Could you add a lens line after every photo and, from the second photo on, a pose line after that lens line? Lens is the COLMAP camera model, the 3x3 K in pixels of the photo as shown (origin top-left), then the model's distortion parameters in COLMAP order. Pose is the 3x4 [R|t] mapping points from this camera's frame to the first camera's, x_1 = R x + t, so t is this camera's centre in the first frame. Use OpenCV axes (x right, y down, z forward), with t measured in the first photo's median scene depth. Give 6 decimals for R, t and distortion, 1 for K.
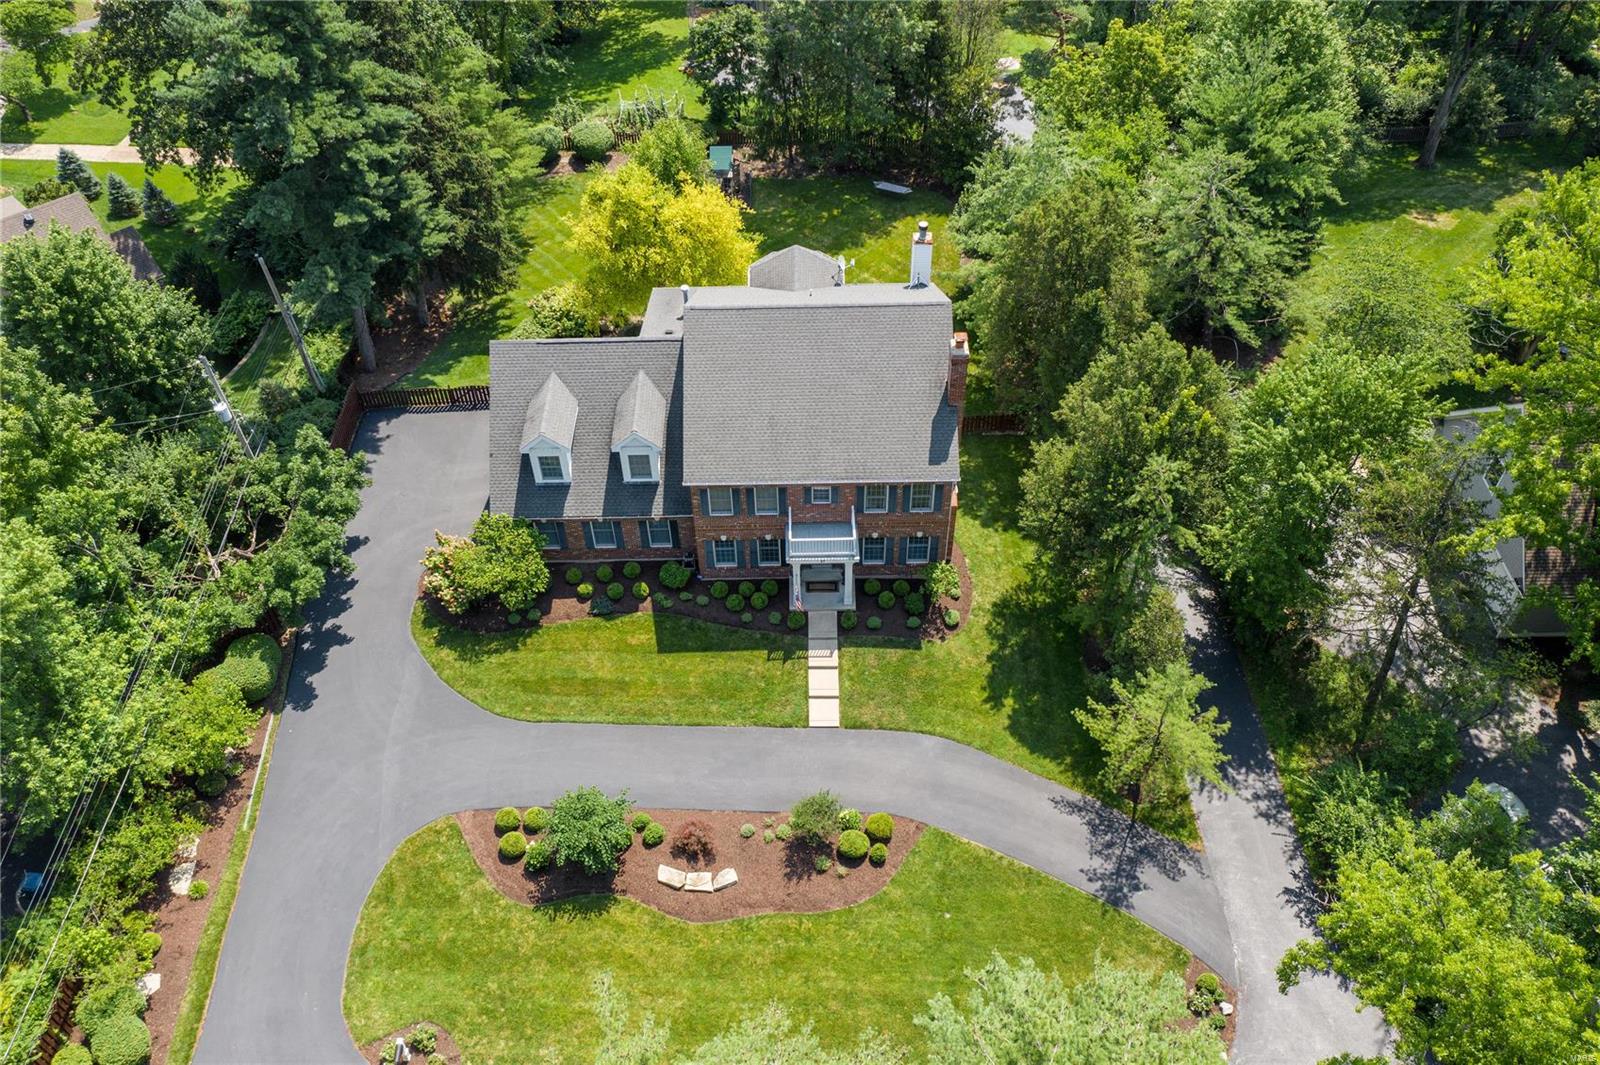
lens RADIAL K [[1280.4, 0, 808.6], [0, 1280.4, 507.6], [0, 0, 1]] dist [0.001353, 0.003416]
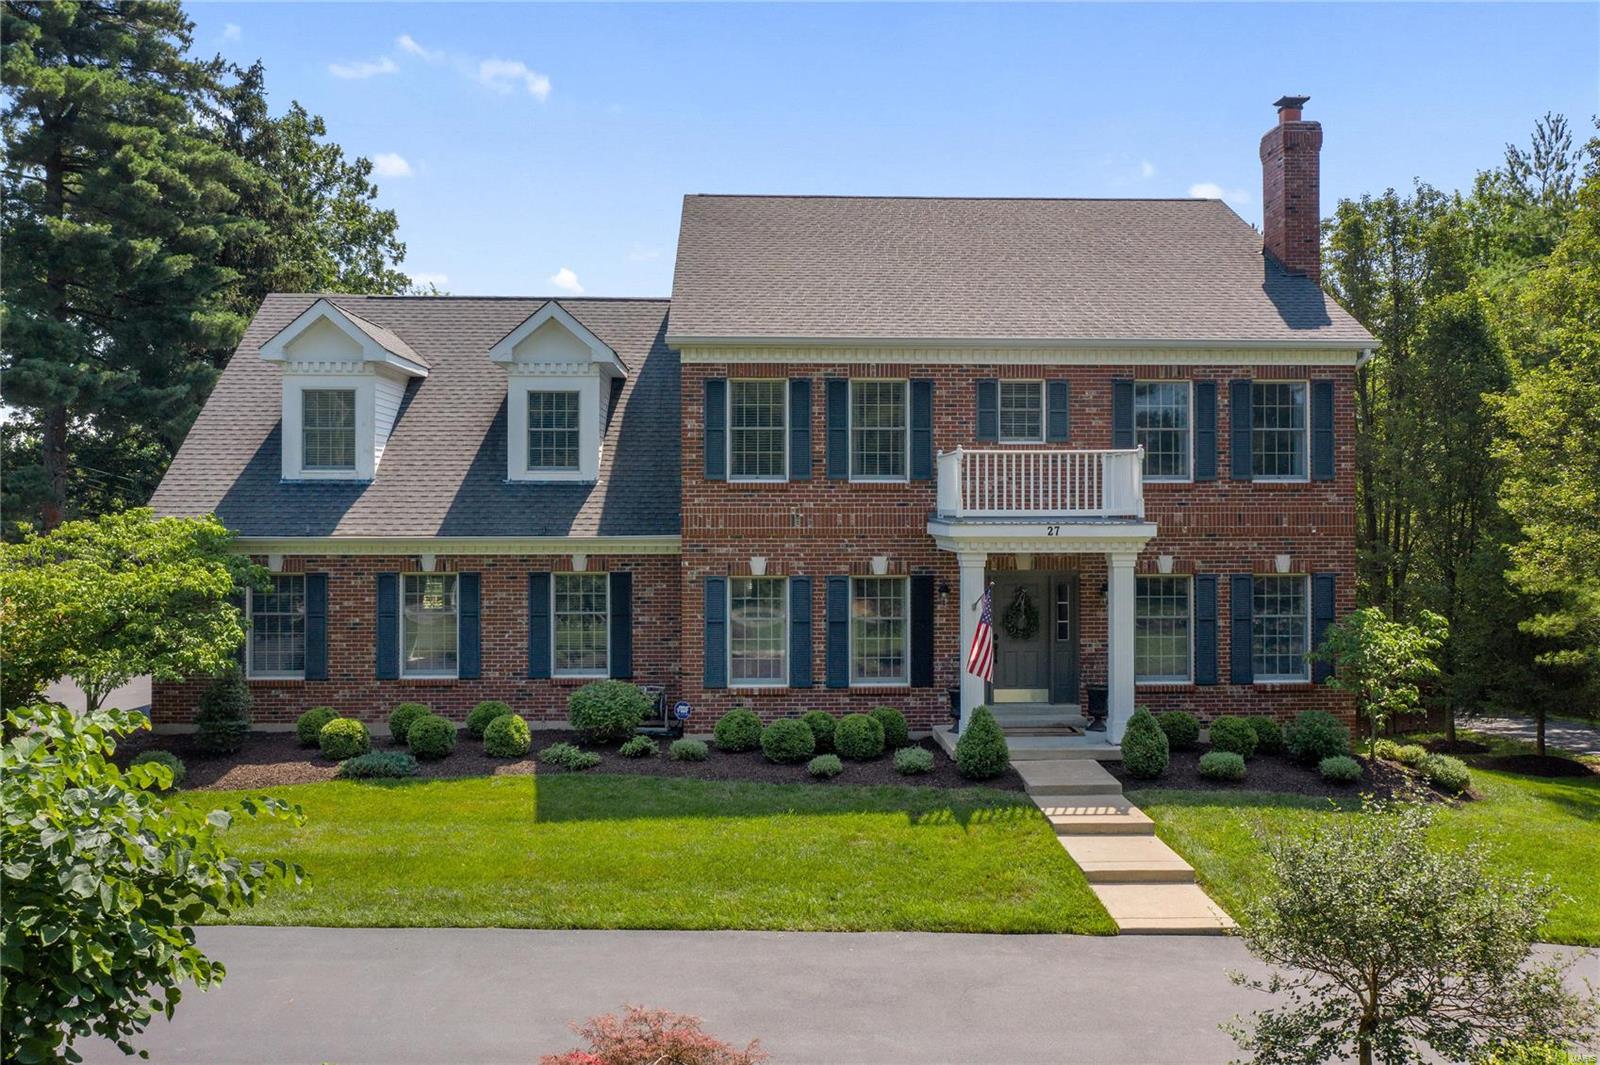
lens RADIAL K [[1280.4, 0, 808.6], [0, 1280.4, 507.6], [0, 0, 1]] dist [0.001353, 0.003416]
pose [[0.999291, 0.013187, 0.035273, -0.065094], [0.016964, 0.678609, -0.734304, 0.281867], [-0.033619, 0.734381, 0.677904, 0.738696]]
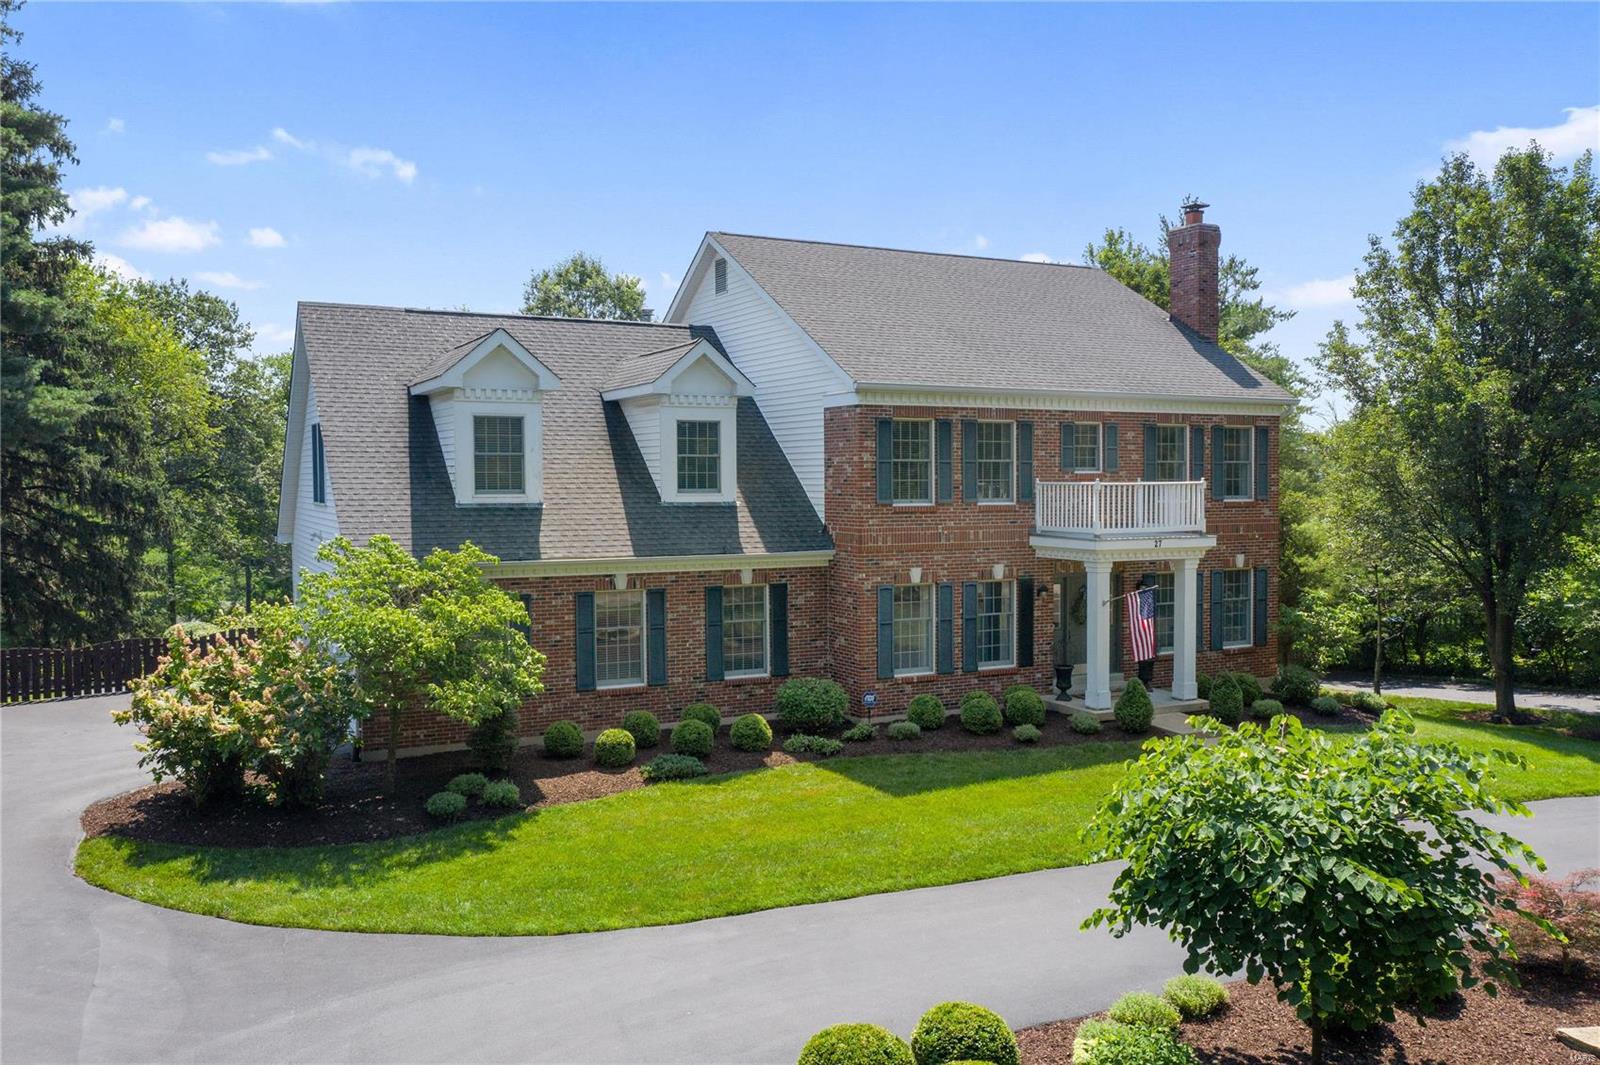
lens RADIAL K [[1287.7, 0, 800.0], [0, 1287.7, 532.5], [0, 0, 1]] dist [0.001463, 0.004524]
pose [[0.891889, -0.007354, 0.452195, -0.302529], [0.324433, 0.707007, -0.628398, 0.279005], [-0.315084, 0.707168, 0.632957, 0.721413]]
